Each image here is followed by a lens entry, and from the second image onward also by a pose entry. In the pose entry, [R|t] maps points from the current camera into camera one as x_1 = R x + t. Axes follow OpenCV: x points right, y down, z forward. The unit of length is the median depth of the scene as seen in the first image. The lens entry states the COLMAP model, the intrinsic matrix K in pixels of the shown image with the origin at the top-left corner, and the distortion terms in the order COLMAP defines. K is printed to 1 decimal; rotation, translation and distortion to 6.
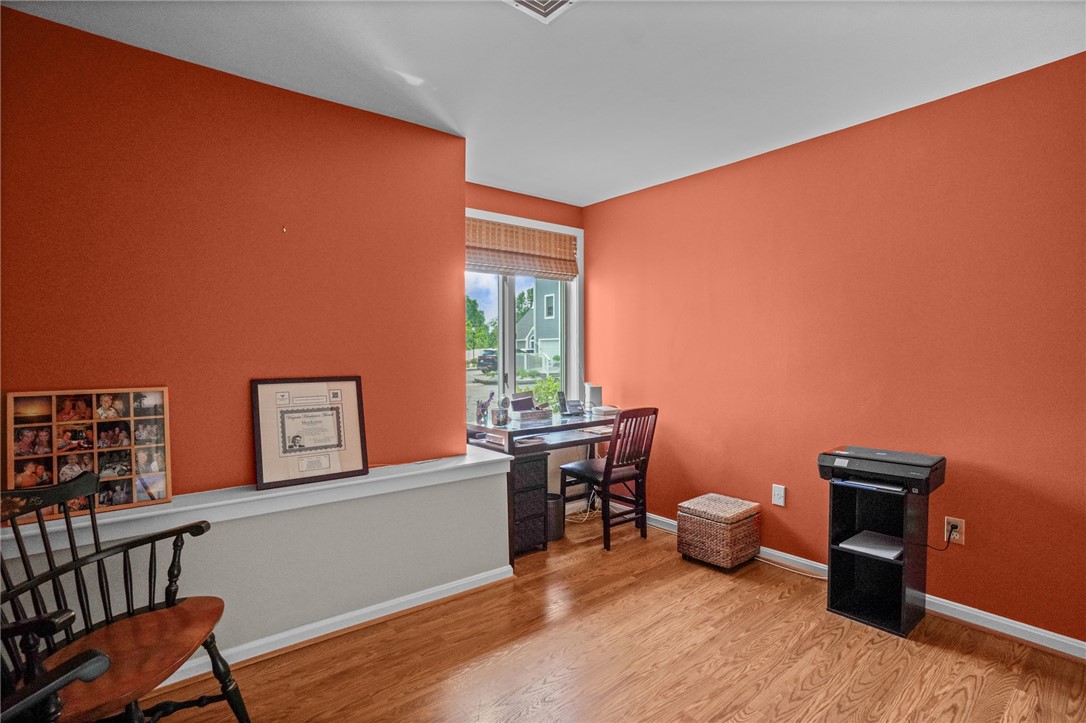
lens RADIAL K [[528.2, 0, 544.6], [0, 528.2, 363.7], [0, 0, 1]] dist [-0.032681, 0.000680]
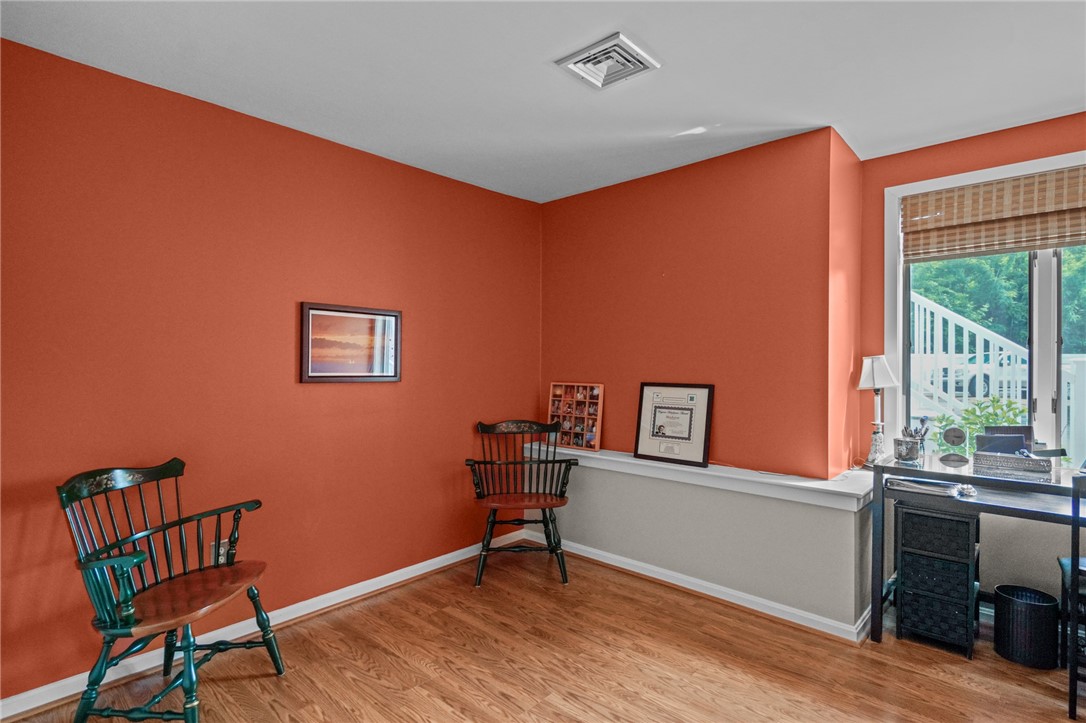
lens RADIAL K [[564.9, 0, 538.8], [0, 564.9, 362.1], [0, 0, 1]] dist [-0.002324, 0.000031]
pose [[0.116922, 0.003936, -0.993133, 0.961513], [-0.025648, 0.999671, 0.000942, -0.020262], [0.992810, 0.025362, 0.116984, 0.517652]]
